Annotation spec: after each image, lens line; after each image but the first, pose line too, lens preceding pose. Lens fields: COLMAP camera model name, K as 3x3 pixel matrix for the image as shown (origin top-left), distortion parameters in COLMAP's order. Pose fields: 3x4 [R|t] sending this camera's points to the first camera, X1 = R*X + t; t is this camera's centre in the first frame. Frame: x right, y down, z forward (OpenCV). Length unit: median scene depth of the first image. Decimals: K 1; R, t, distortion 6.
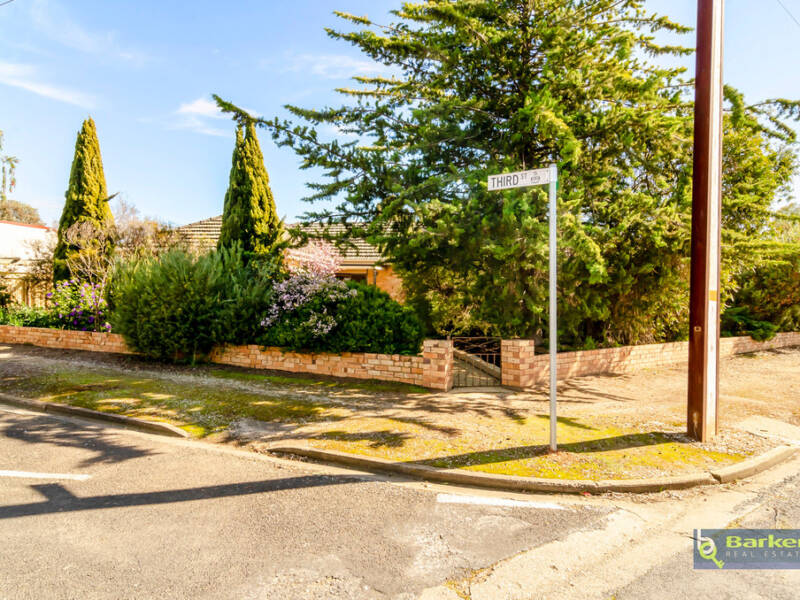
lens RADIAL K [[523.6, 0, 400.0], [0, 523.6, 300.0], [0, 0, 1]] dist [-0.003580, 0.001593]
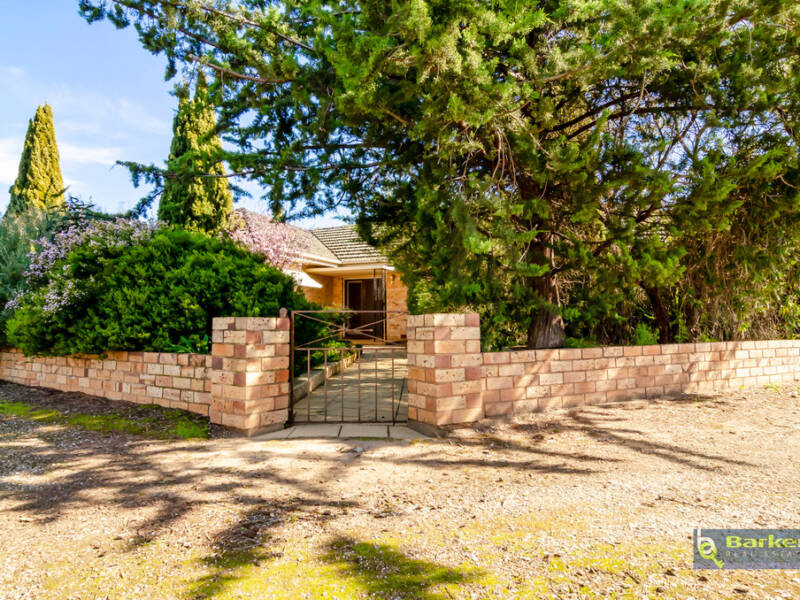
lens RADIAL K [[523.6, 0, 400.0], [0, 523.6, 300.0], [0, 0, 1]] dist [-0.003580, 0.001593]
pose [[0.985081, -0.032414, -0.169009, 0.257258], [0.022628, 0.997971, -0.059506, 0.087177], [0.170595, 0.054793, 0.983817, 0.552614]]
